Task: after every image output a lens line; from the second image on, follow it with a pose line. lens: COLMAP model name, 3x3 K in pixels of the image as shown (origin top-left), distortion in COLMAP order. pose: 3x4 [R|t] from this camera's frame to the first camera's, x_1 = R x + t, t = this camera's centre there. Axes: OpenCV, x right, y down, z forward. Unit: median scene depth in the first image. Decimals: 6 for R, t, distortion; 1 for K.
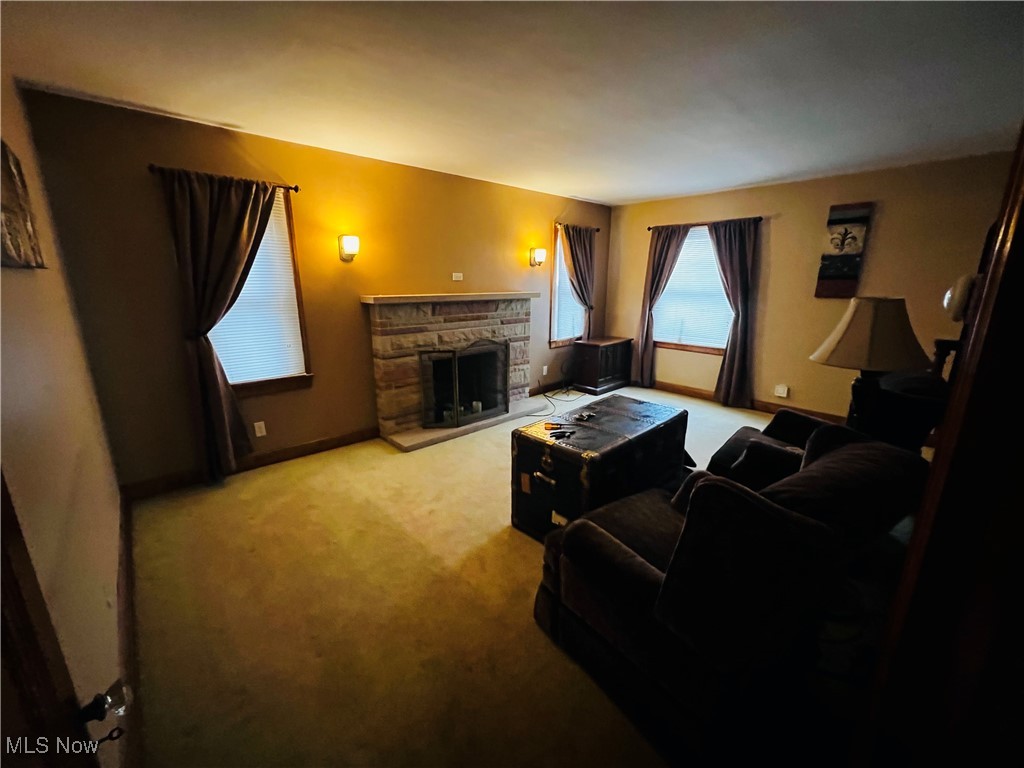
lens RADIAL K [[410.0, 0, 517.0], [0, 410.0, 383.0], [0, 0, 1]] dist [0.001336, 0.000078]
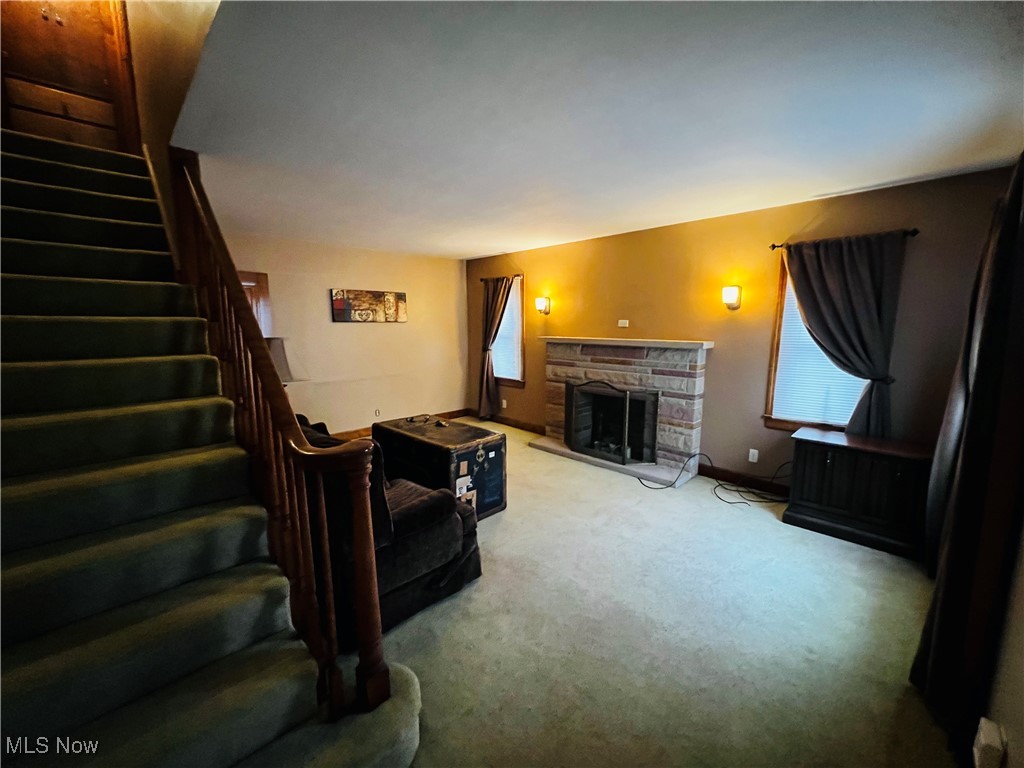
lens RADIAL K [[410.0, 0, 517.4], [0, 410.0, 382.8], [0, 0, 1]] dist [0.001336, 0.000078]
pose [[0.038270, 0.138746, -0.989588, 0.925869], [-0.250920, 0.959919, 0.124882, -0.173877], [0.967251, 0.243528, 0.071550, 0.691061]]
